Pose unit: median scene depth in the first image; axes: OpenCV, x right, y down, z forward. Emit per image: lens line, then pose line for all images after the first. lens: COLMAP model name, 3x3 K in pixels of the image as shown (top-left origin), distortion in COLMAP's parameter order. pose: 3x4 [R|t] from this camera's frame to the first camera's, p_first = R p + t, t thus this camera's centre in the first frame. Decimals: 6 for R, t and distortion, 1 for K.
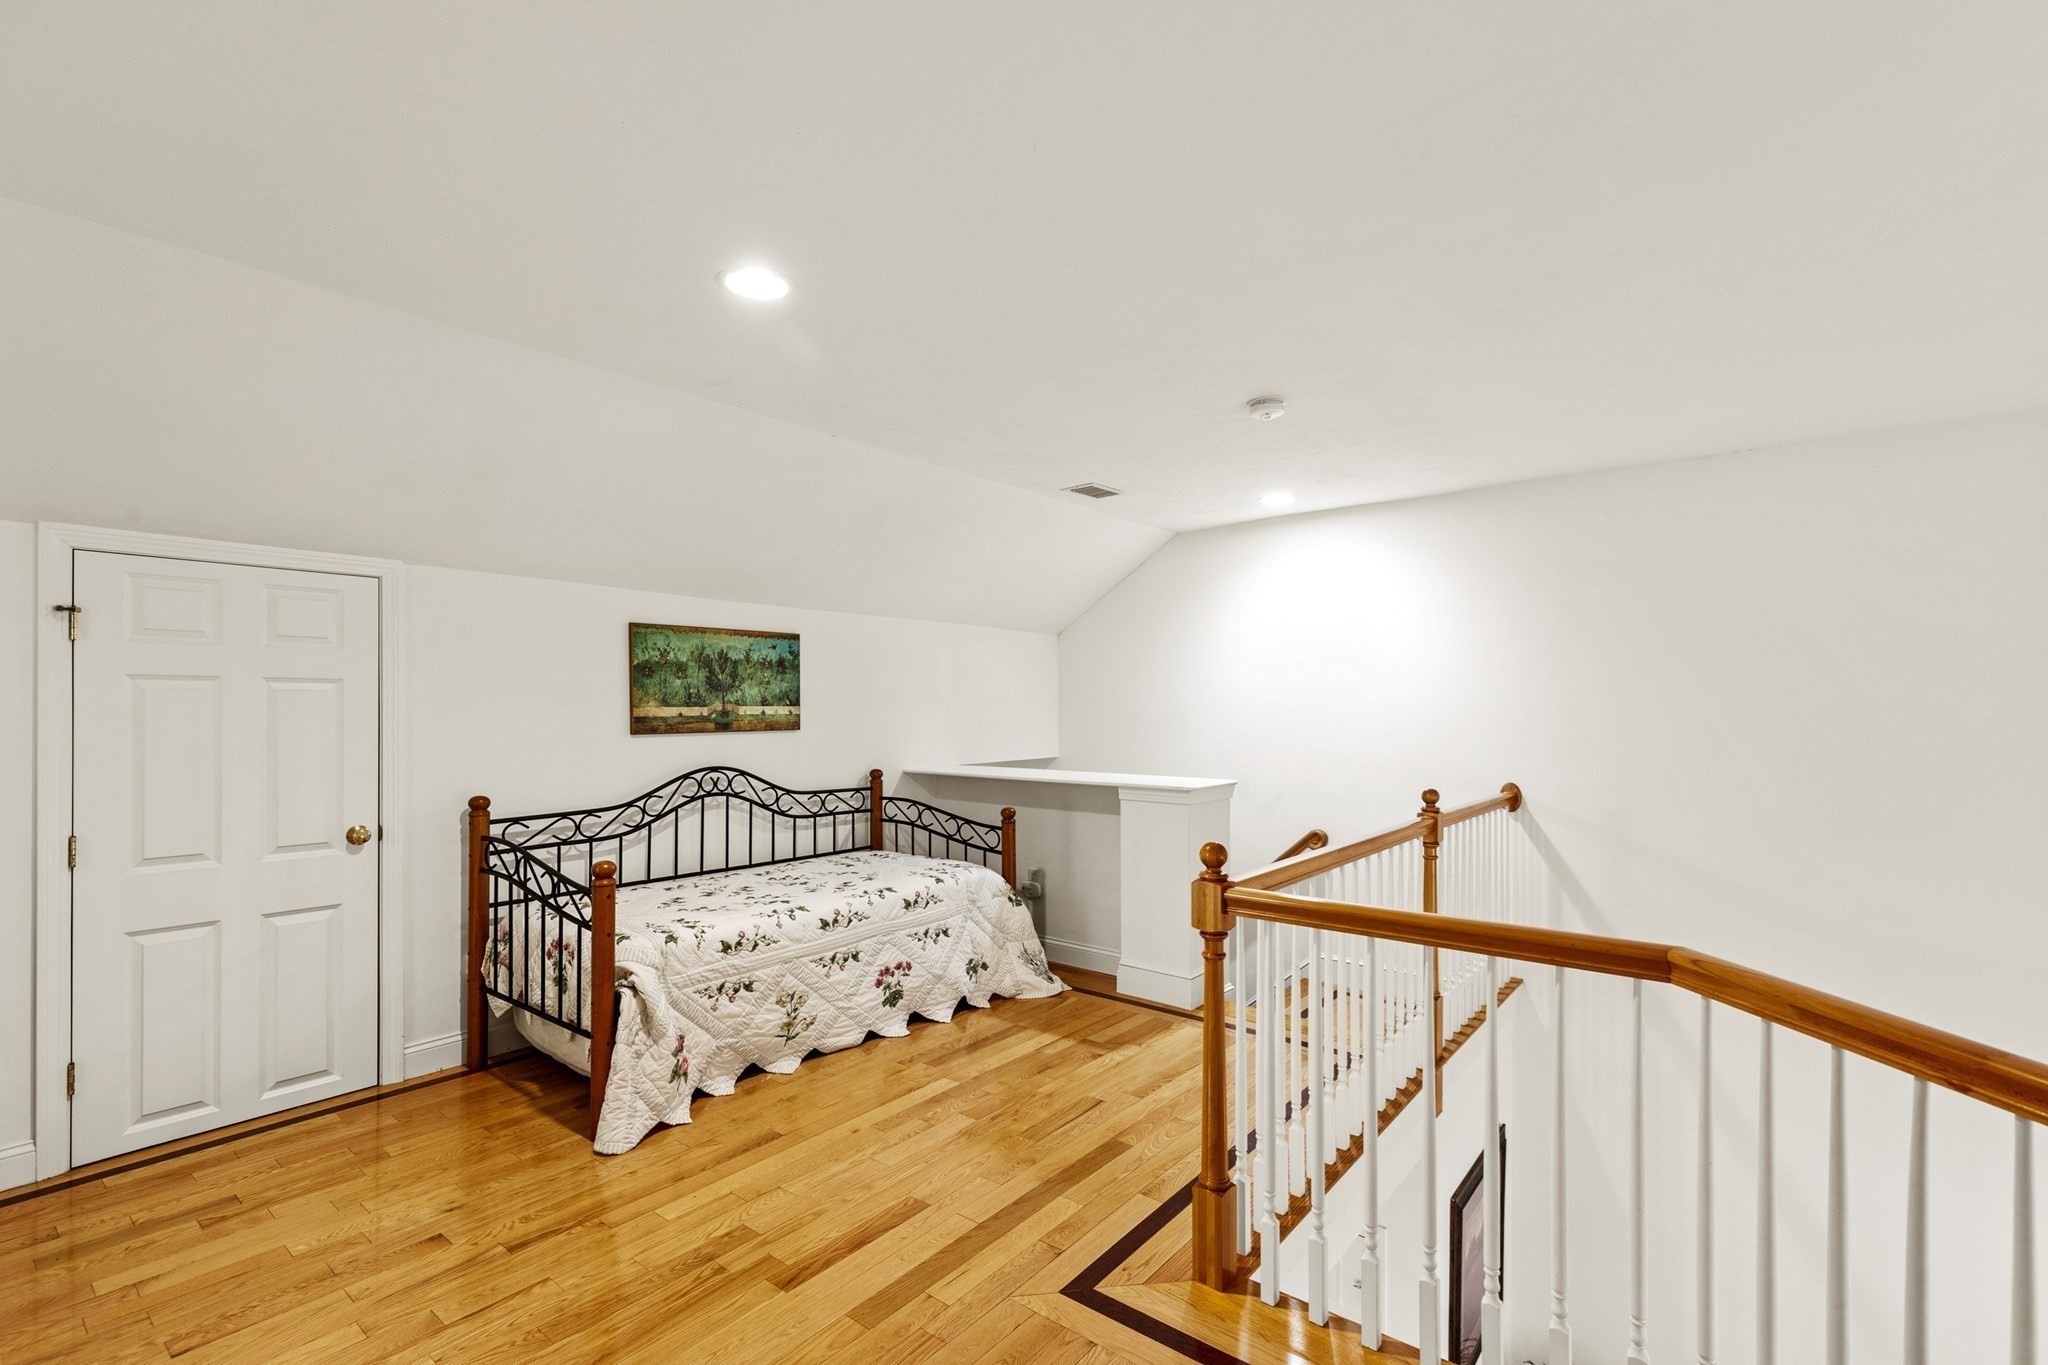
lens RADIAL K [[922.1, 0, 1029.0], [0, 922.1, 697.8], [0, 0, 1]] dist [0.010985, -0.001004]
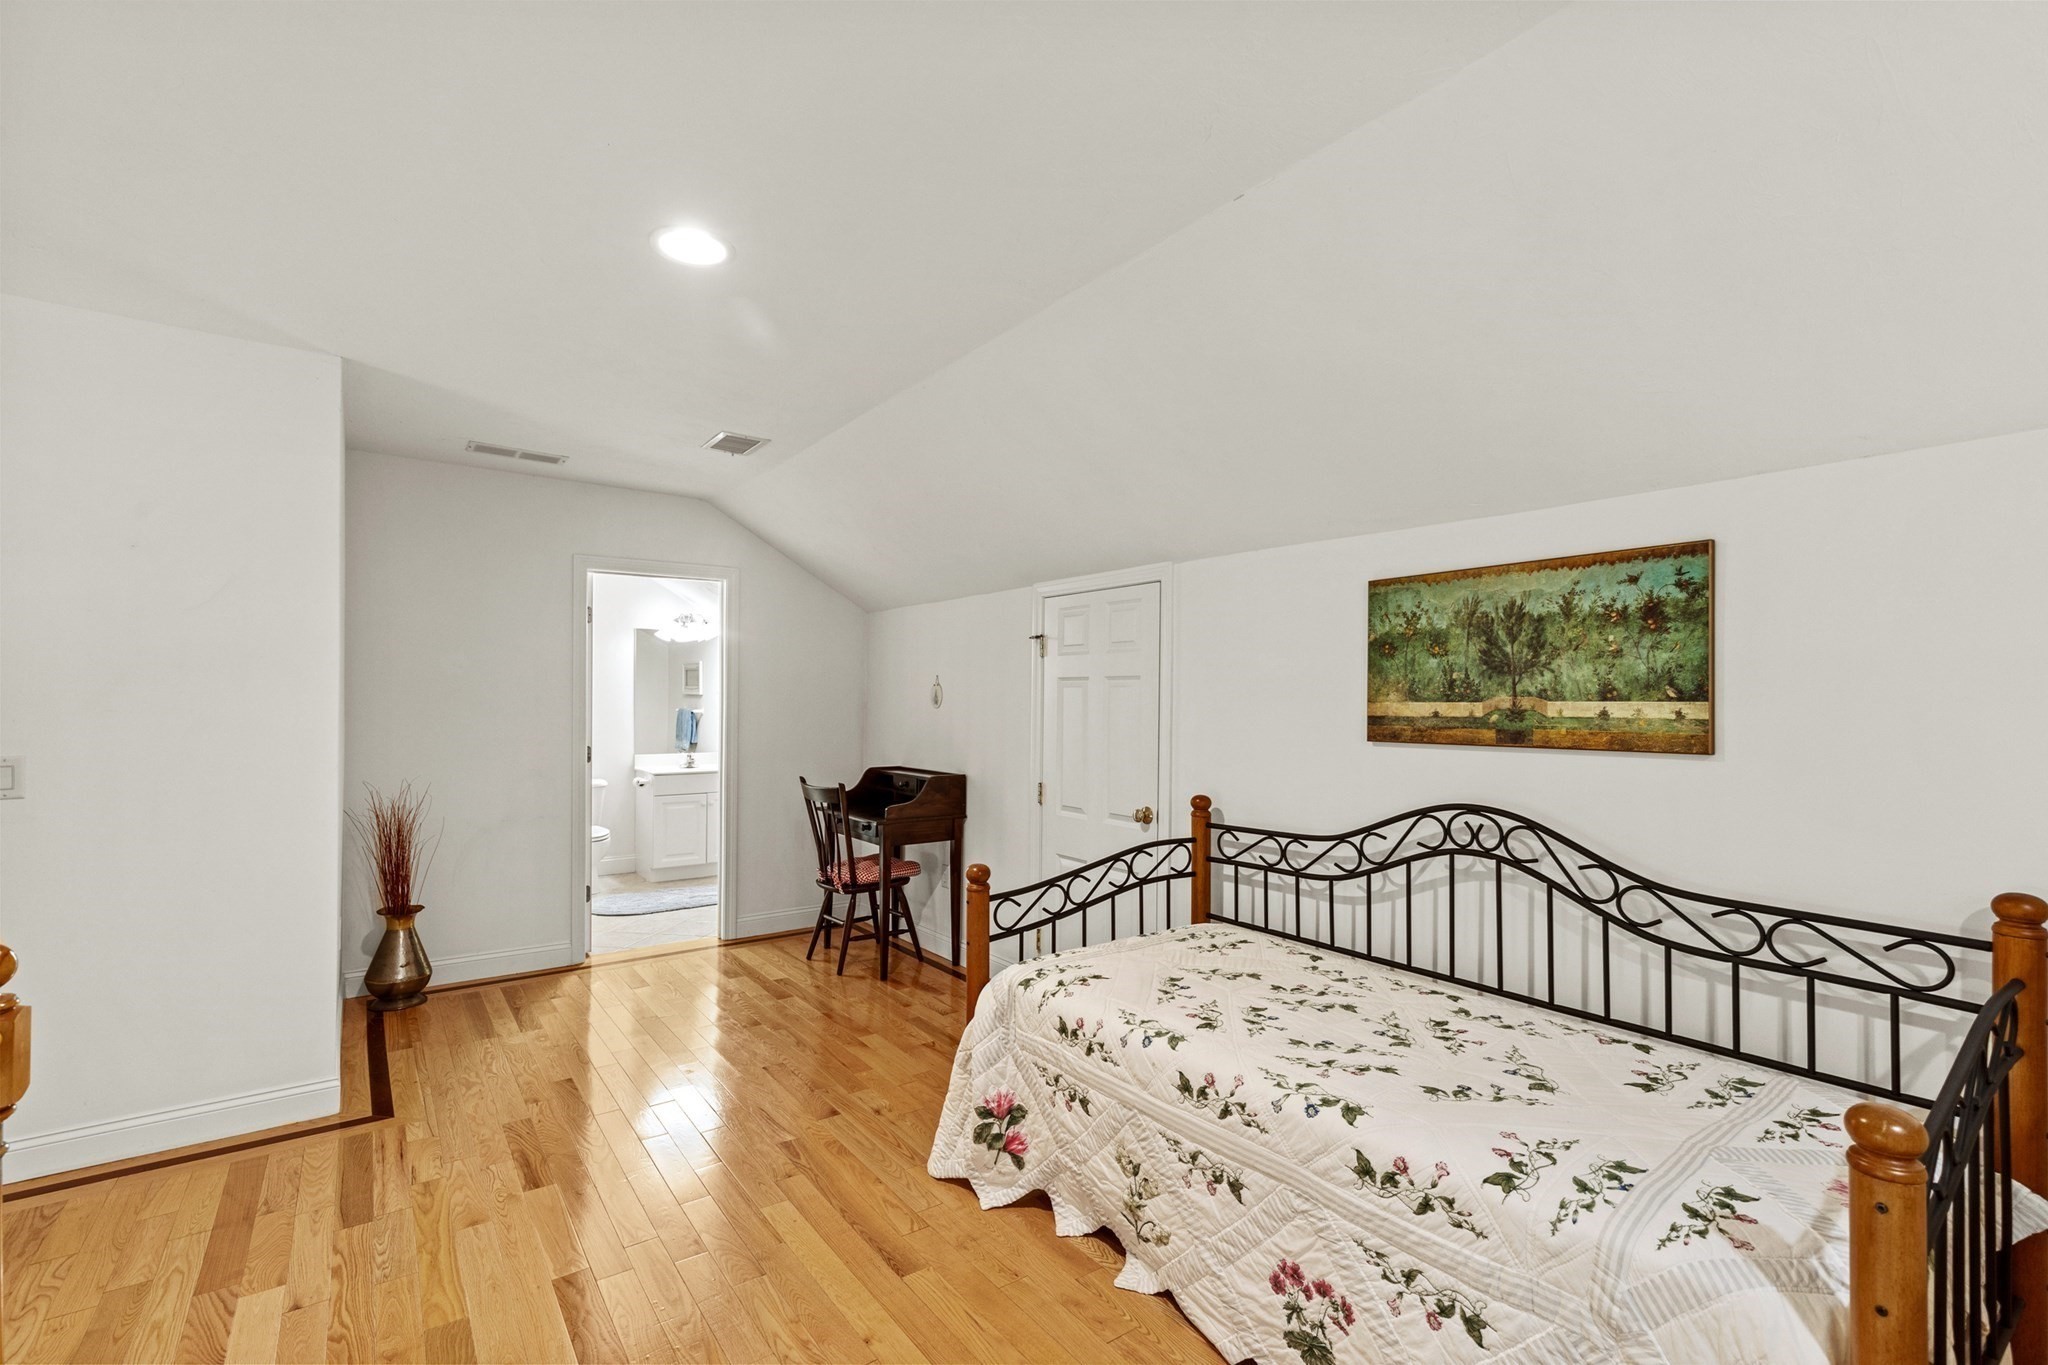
lens RADIAL K [[922.1, 0, 1035.7], [0, 922.1, 688.3], [0, 0, 1]] dist [0.010985, -0.001004]
pose [[-0.255009, -0.013718, -0.966841, 0.292649], [0.003485, 0.999880, -0.015106, 0.009037], [0.966932, -0.007221, -0.254930, 0.882115]]
